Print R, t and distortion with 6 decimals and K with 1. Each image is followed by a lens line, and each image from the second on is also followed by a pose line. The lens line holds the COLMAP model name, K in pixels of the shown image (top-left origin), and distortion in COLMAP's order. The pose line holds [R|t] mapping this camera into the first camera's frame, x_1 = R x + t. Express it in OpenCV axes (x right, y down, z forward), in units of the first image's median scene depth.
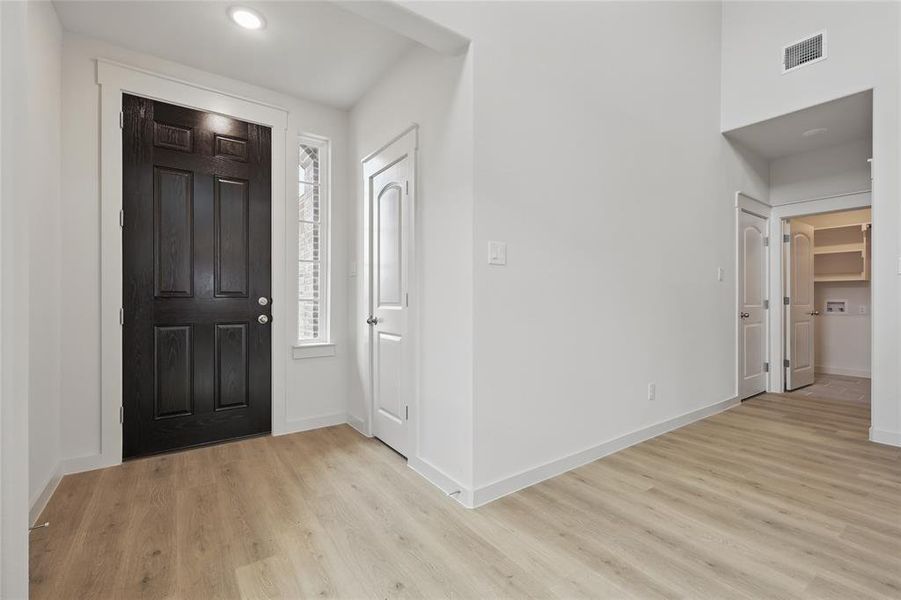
lens RADIAL K [[393.4, 0, 450.4], [0, 393.4, 300.3], [0, 0, 1]] dist [0.006932, -0.000485]
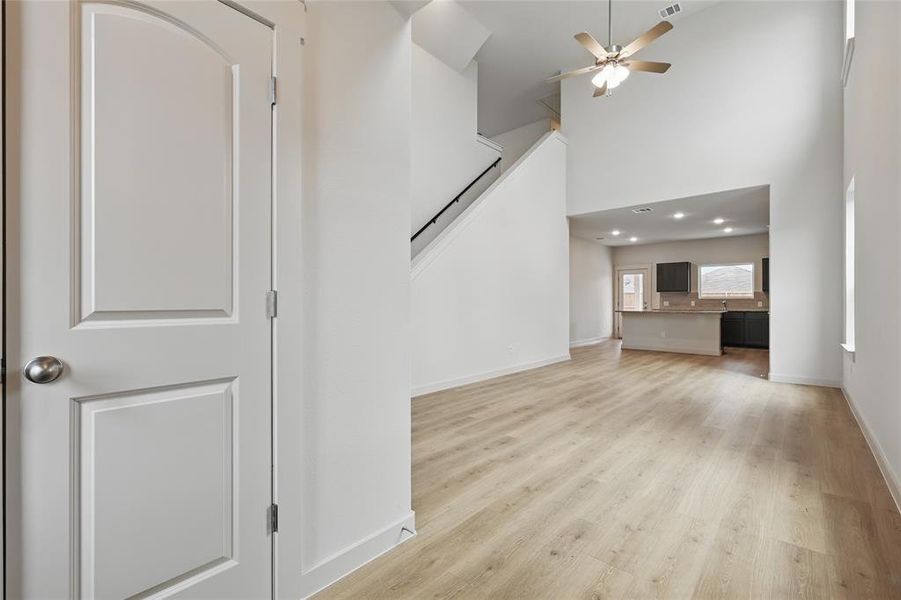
lens RADIAL K [[393.4, 0, 450.0], [0, 393.4, 302.5], [0, 0, 1]] dist [0.006932, -0.000485]
pose [[-0.226237, 0.000205, 0.974072, -0.580394], [-0.004506, 0.999989, -0.001257, -0.004179], [-0.974062, -0.004674, -0.226234, 0.762755]]
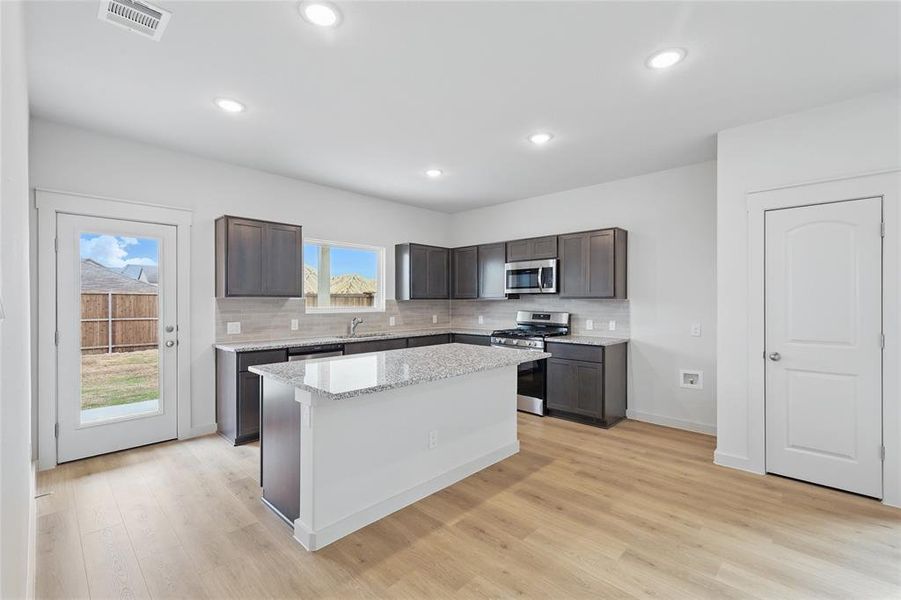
lens RADIAL K [[393.4, 0, 448.8], [0, 393.4, 300.0], [0, 0, 1]] dist [0.006932, -0.000485]
pose [[-0.979324, -0.002232, -0.202284, 2.058934], [-0.001334, 0.999989, -0.004576, -0.098366], [0.202292, -0.004211, -0.979316, -0.524150]]
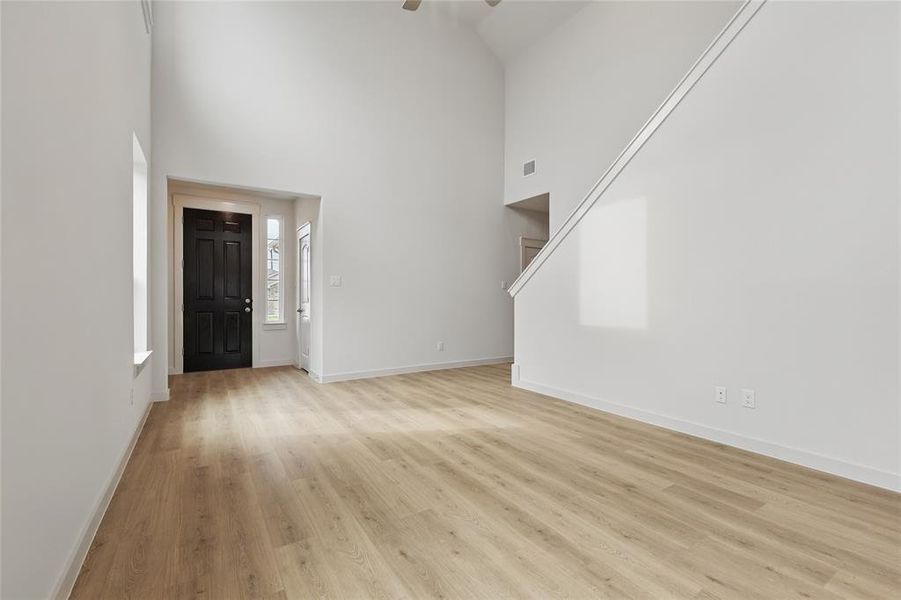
lens RADIAL K [[393.4, 0, 448.8], [0, 393.4, 301.5], [0, 0, 1]] dist [0.006932, -0.000485]
pose [[0.998850, -0.001642, -0.047910, 0.659426], [0.001913, 0.999982, 0.005608, -0.004228], [0.047900, -0.005693, 0.998836, -0.982110]]
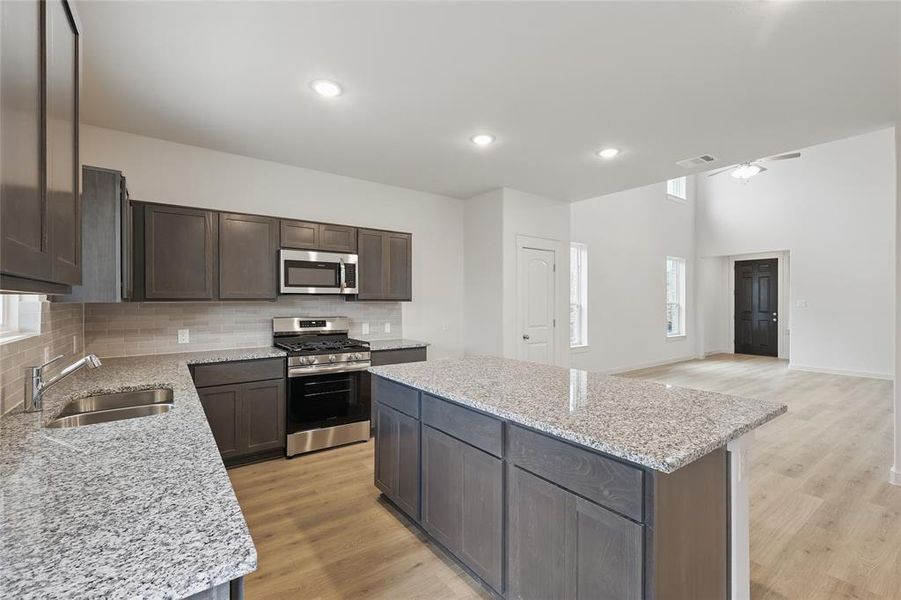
lens RADIAL K [[393.4, 0, 448.1], [0, 393.4, 301.6], [0, 0, 1]] dist [0.006932, -0.000485]
pose [[0.015869, -0.002151, -0.999872, 2.671860], [0.004537, 0.999988, -0.002079, -0.104773], [0.999864, -0.004504, 0.015879, -1.678592]]
